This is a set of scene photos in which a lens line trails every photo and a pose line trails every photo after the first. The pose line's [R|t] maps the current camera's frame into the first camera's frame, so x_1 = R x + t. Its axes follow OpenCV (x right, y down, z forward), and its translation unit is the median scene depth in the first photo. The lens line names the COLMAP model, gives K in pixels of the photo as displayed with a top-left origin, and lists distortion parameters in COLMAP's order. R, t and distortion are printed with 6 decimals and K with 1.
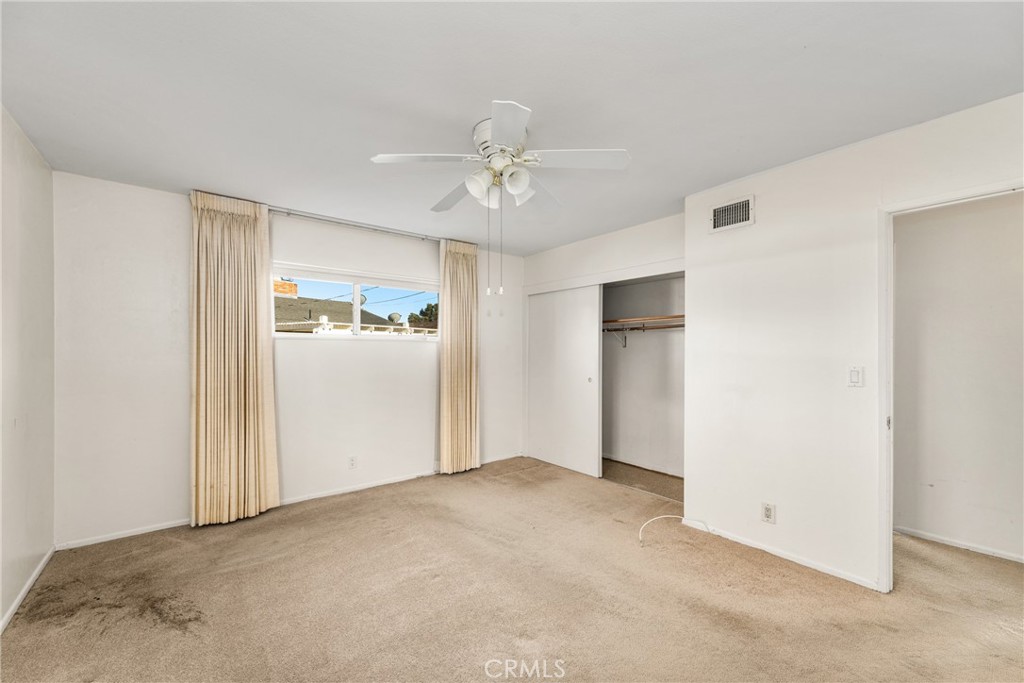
lens RADIAL K [[410.2, 0, 513.2], [0, 410.2, 352.0], [0, 0, 1]] dist [-0.000804, 0.000506]
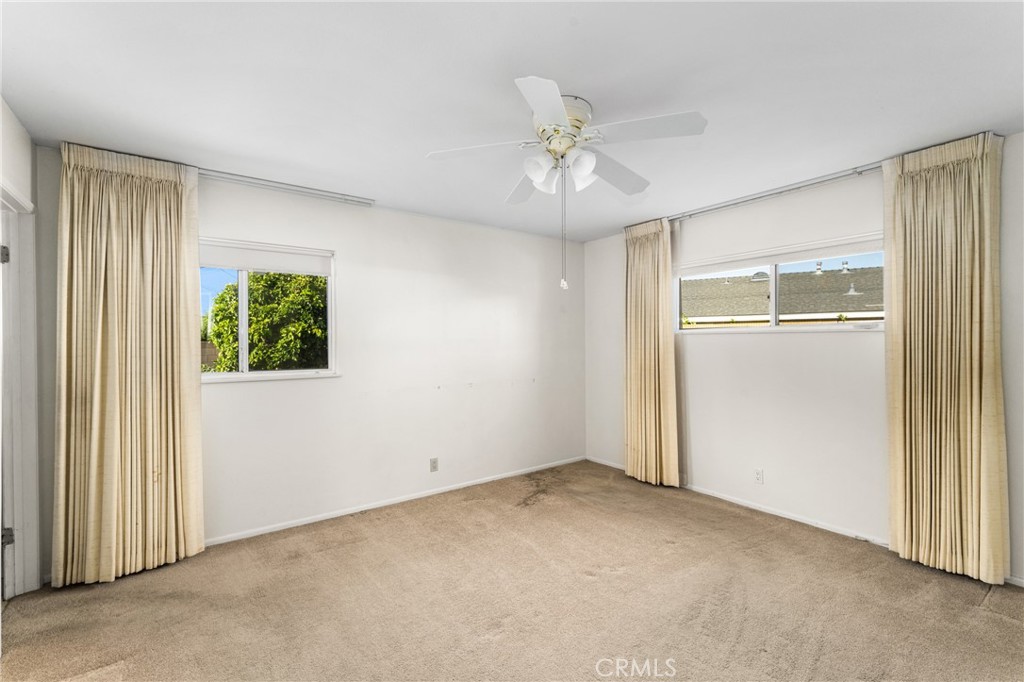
lens RADIAL K [[451.3, 0, 510.5], [0, 451.3, 341.9], [0, 0, 1]] dist [0.003915, 0.000485]
pose [[-0.049024, 0.001088, -0.998797, 0.685700], [0.004998, 0.999987, 0.000843, -0.016576], [0.998785, -0.004951, -0.049029, 0.638501]]
